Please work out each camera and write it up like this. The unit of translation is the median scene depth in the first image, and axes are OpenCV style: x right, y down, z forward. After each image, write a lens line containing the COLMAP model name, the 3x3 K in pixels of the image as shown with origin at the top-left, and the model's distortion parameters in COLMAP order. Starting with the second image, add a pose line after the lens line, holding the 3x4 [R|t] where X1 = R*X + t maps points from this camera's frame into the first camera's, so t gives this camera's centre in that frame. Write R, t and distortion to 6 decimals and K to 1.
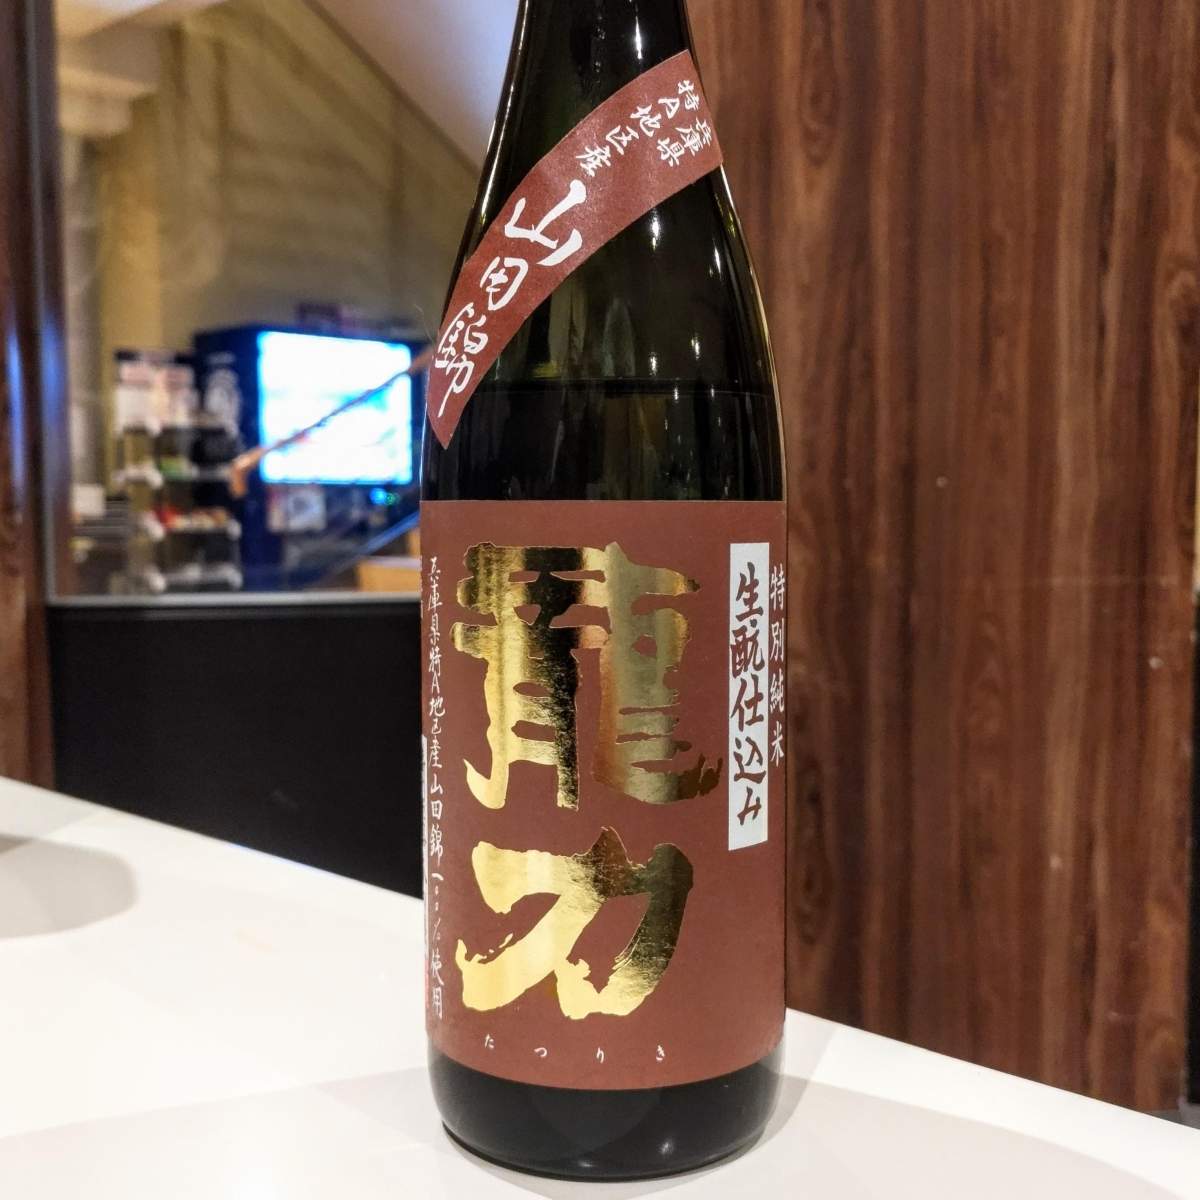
lens RADIAL K [[1404.6, 0, 600.0], [0, 1404.6, 600.0], [0, 0, 1]] dist [0.004361, 0.007808]
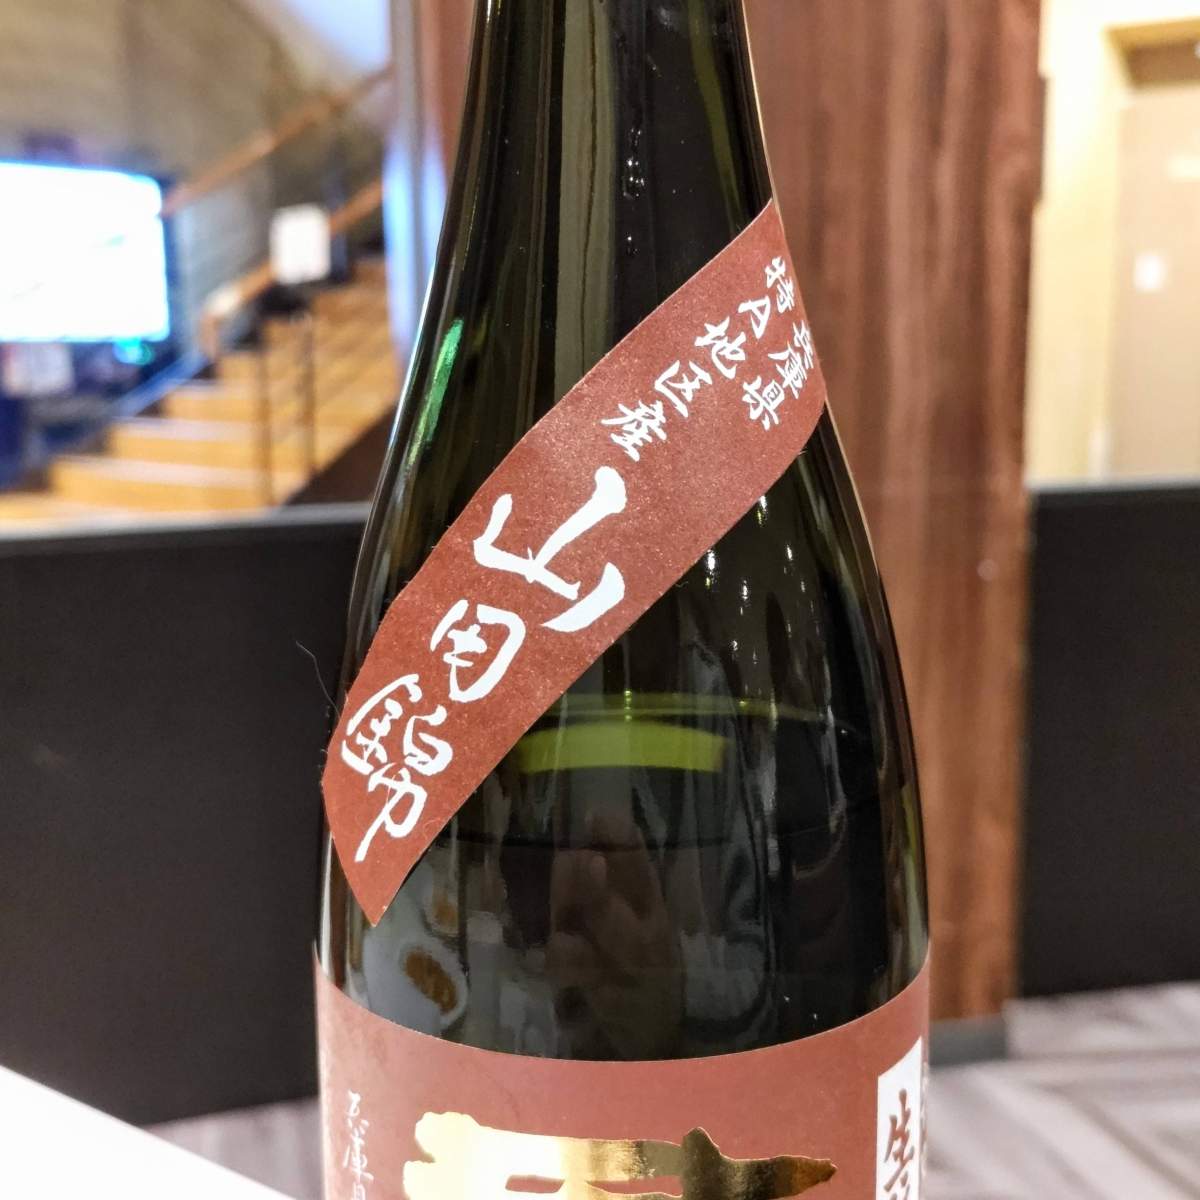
lens RADIAL K [[1512.2, 0, 600.0], [0, 1512.2, 600.0], [0, 0, 1]] dist [0.024633, -0.003632]
pose [[0.989646, -0.034261, 0.139381, -0.101341], [0.023868, 0.996855, 0.075564, -0.284442], [-0.141532, -0.071455, 0.987351, 0.399858]]
